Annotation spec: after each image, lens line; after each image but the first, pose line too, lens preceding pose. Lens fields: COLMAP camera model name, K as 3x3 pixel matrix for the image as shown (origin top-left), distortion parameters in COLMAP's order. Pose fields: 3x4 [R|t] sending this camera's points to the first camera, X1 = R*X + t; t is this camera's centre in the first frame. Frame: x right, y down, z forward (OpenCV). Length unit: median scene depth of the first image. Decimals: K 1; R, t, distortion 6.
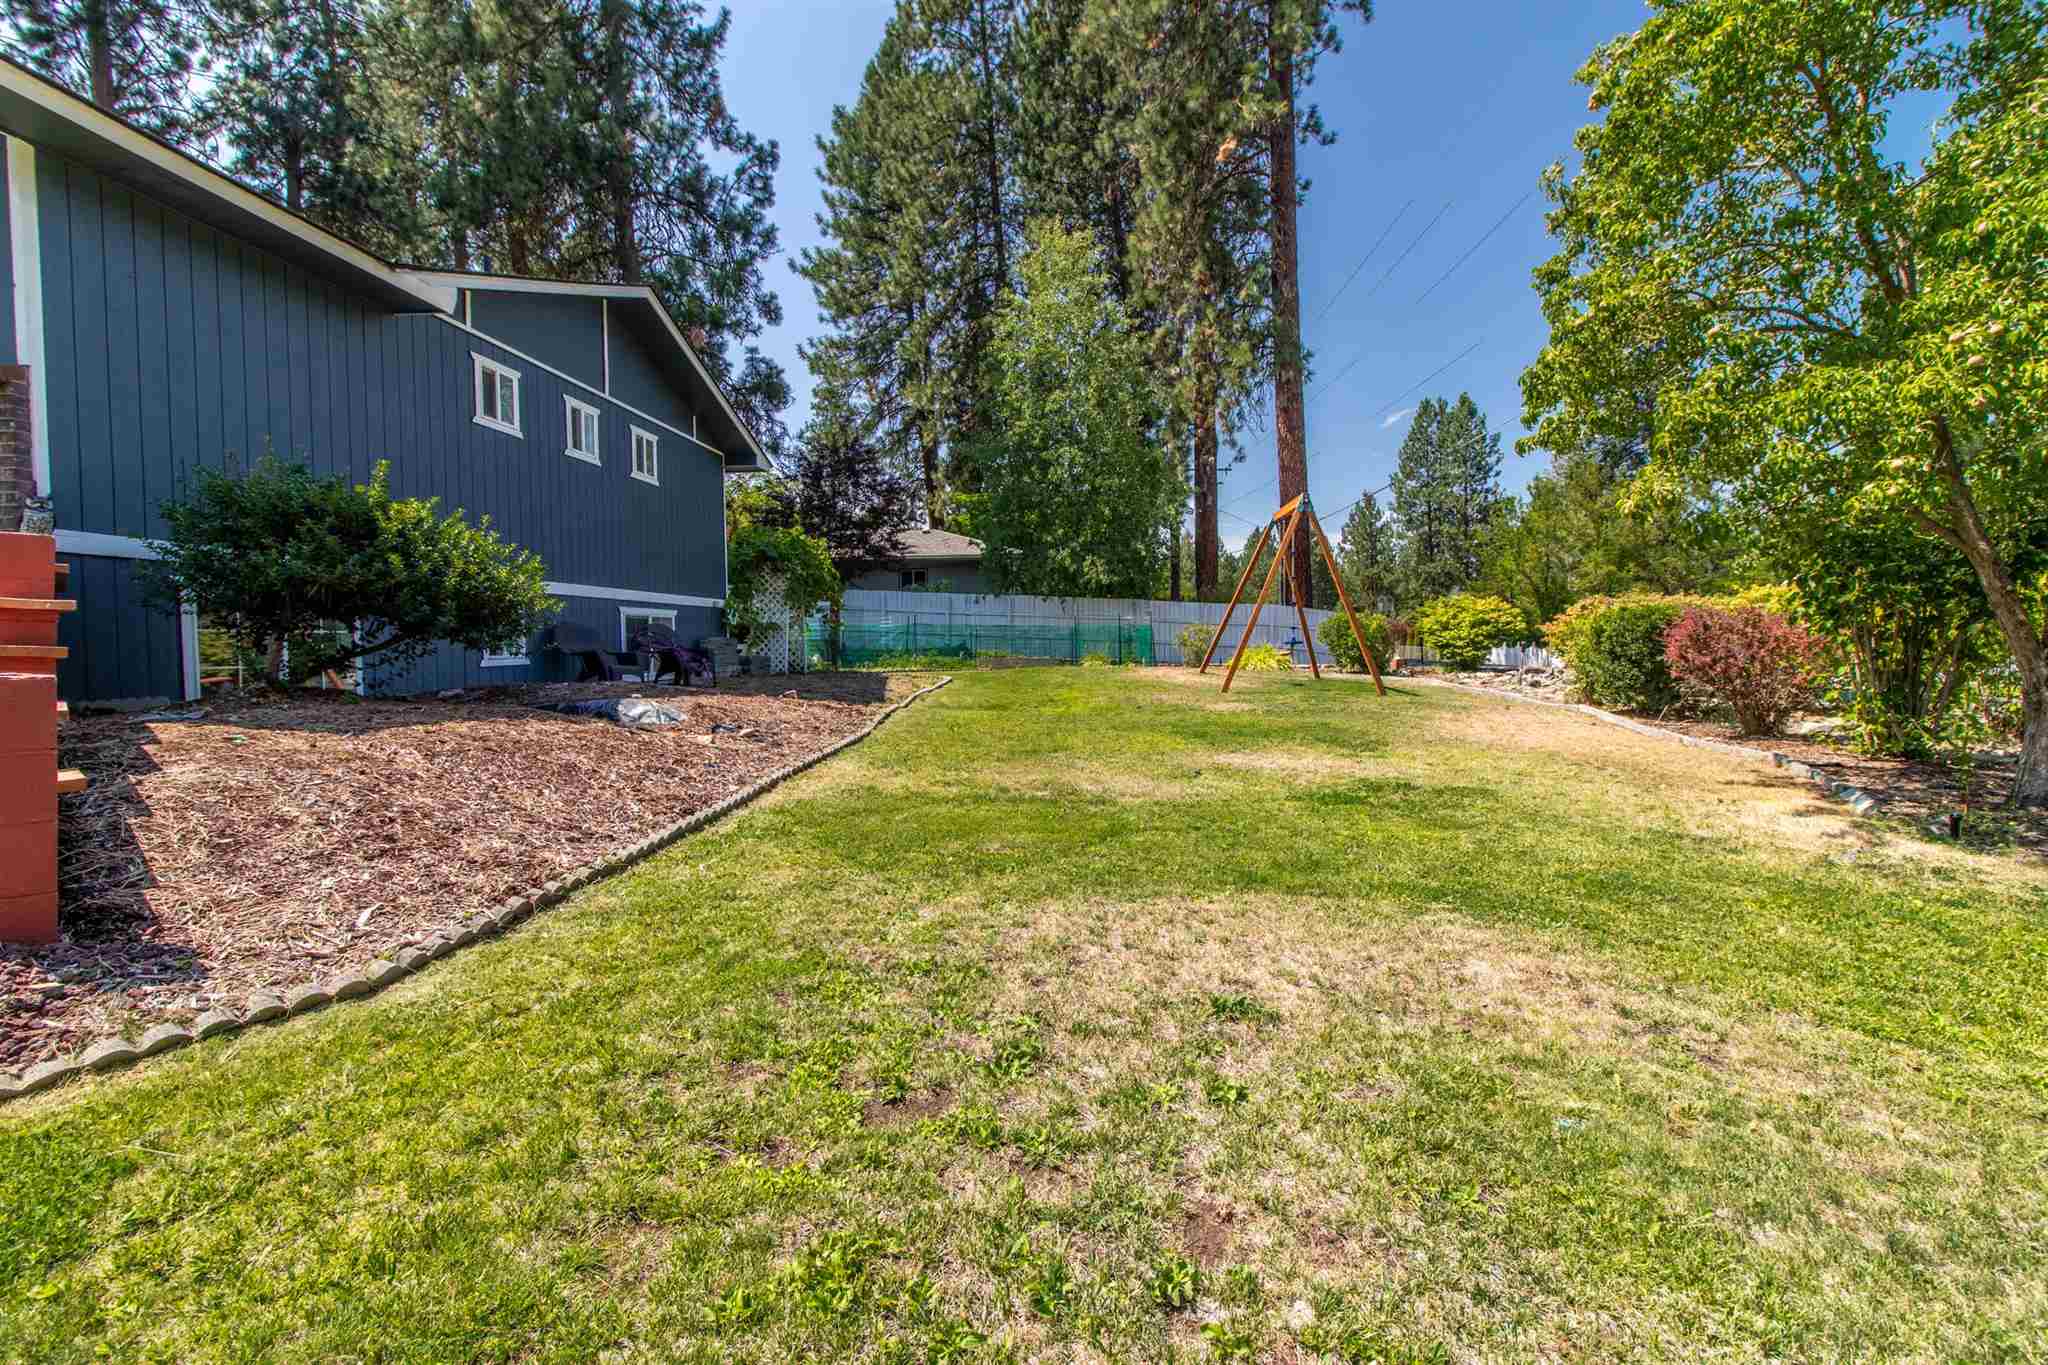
lens RADIAL K [[944.1, 0, 1021.9], [0, 944.1, 667.4], [0, 0, 1]] dist [0.000610, 0.000092]
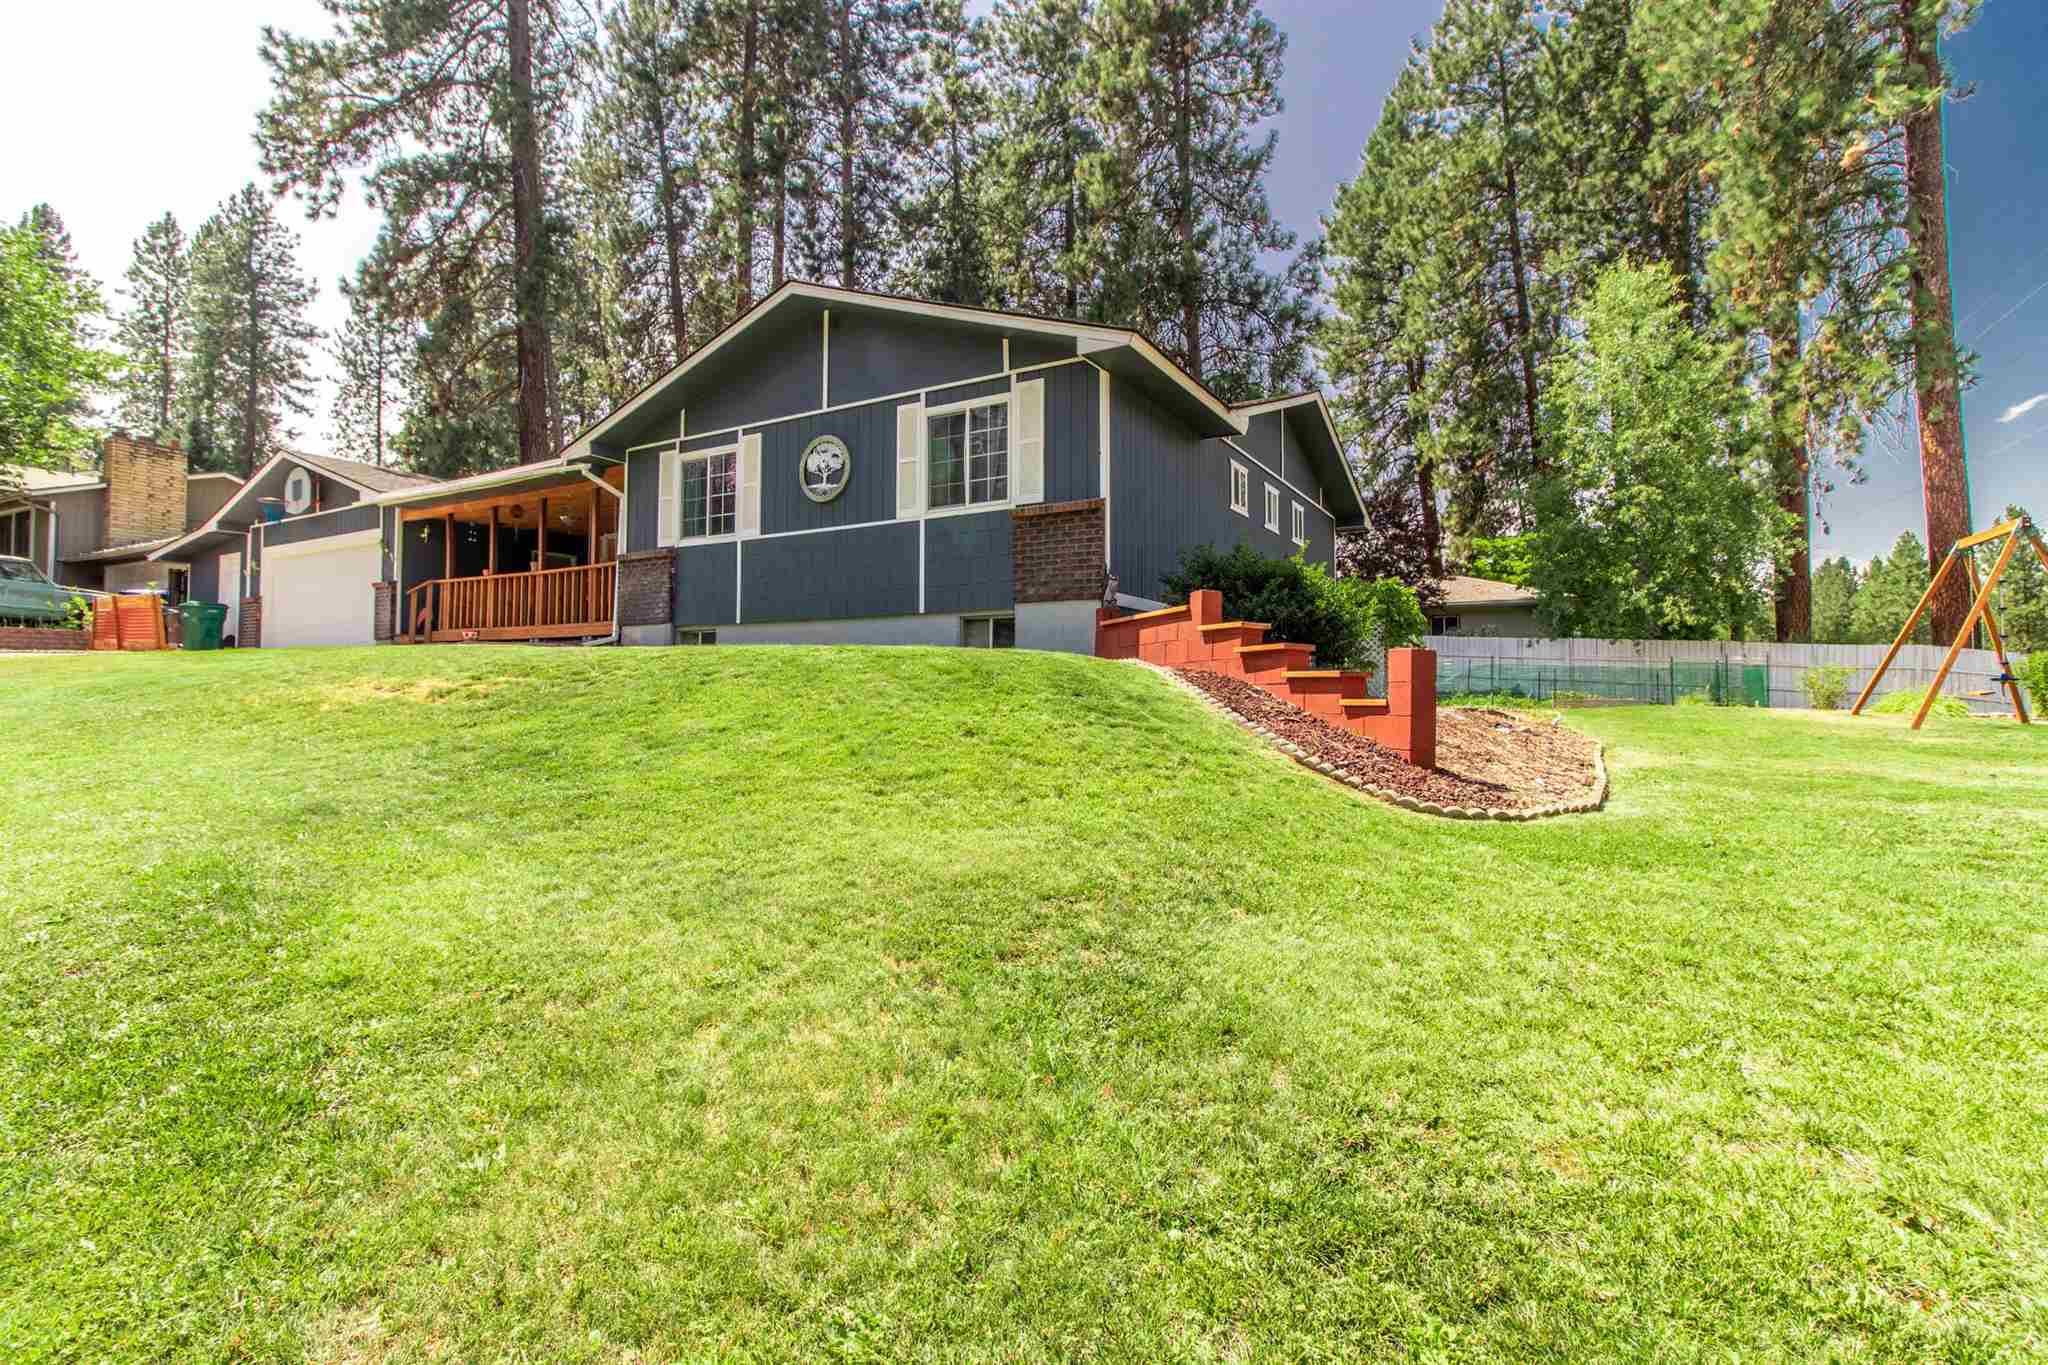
lens RADIAL K [[944.1, 0, 1021.9], [0, 944.1, 667.4], [0, 0, 1]] dist [0.000610, 0.000092]
pose [[0.899397, 0.000574, -0.437132, -0.095236], [-0.025319, 0.998389, -0.050782, 0.017810], [0.436398, 0.056741, 0.897963, -0.131760]]
